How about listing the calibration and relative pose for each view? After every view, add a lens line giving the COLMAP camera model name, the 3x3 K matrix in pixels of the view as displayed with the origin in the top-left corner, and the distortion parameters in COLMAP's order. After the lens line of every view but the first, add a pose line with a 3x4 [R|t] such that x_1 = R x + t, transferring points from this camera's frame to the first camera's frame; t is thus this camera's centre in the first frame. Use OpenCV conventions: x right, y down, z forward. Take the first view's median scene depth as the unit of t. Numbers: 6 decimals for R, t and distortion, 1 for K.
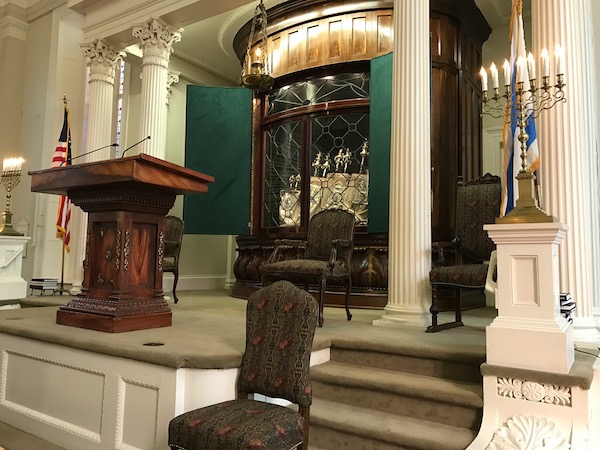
lens RADIAL K [[503.7, 0, 298.9], [0, 503.7, 223.4], [0, 0, 1]] dist [-0.000010, -0.010184]
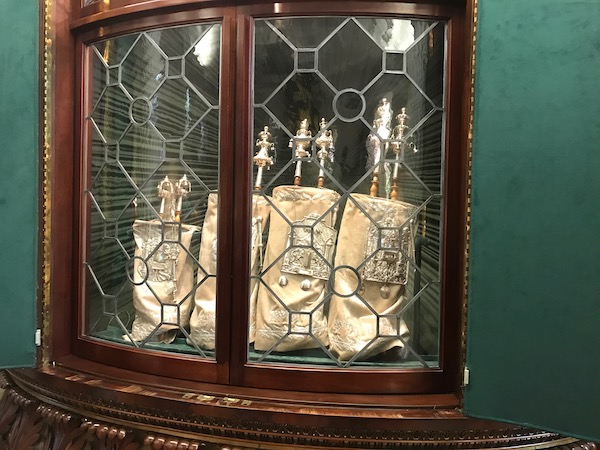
lens RADIAL K [[503.7, 0, 302.9], [0, 503.7, 226.7], [0, 0, 1]] dist [-0.000010, -0.010184]
pose [[0.936182, -0.007524, 0.351434, -0.051481], [-0.032122, 0.993757, 0.106845, -0.105949], [-0.350044, -0.111315, 0.930096, 0.633871]]
